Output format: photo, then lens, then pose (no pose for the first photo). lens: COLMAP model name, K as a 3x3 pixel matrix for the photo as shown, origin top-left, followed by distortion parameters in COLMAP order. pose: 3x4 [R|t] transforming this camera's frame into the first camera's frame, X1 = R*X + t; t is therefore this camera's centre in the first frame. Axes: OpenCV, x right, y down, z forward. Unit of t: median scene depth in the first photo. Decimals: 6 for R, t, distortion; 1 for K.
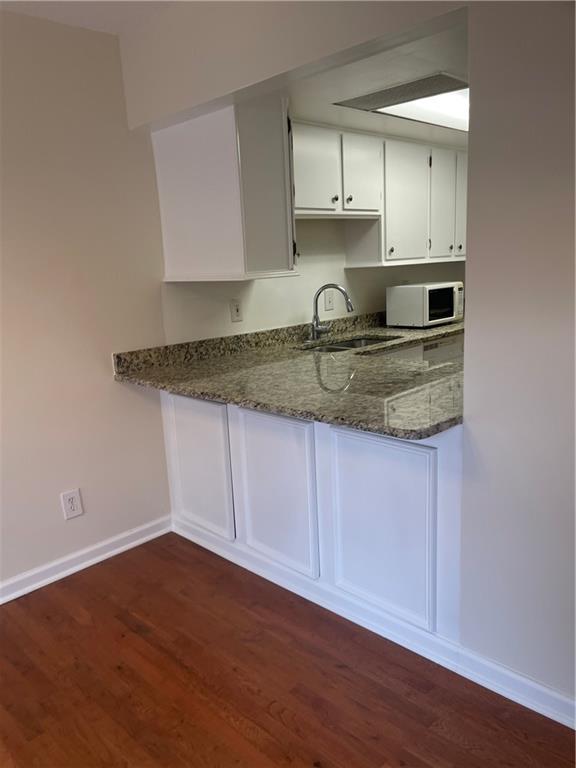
lens RADIAL K [[581.3, 0, 288.9], [0, 581.3, 386.4], [0, 0, 1]] dist [0.067781, -0.082542]
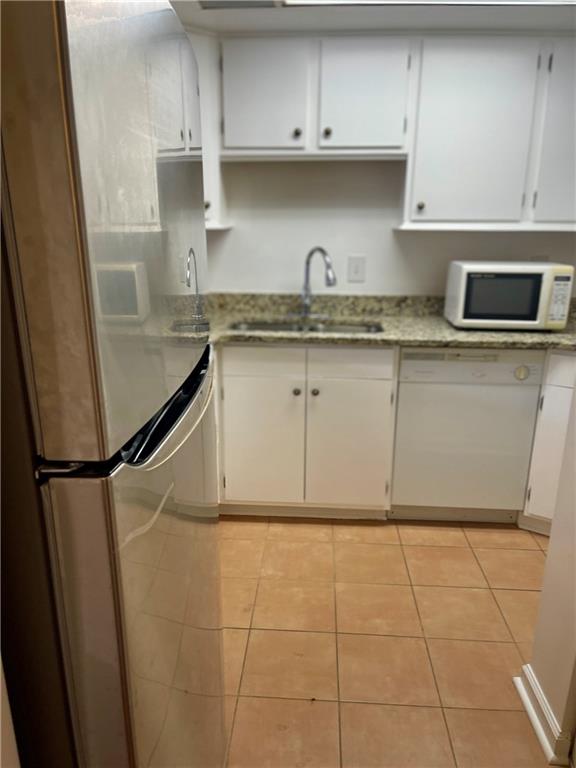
lens RADIAL K [[581.3, 0, 286.3], [0, 581.3, 384.2], [0, 0, 1]] dist [0.067781, -0.082542]
pose [[0.658327, 0.258539, -0.706940, 0.615060], [-0.199538, 0.965505, 0.167284, -0.115757], [0.725803, 0.030934, 0.687206, 0.420477]]
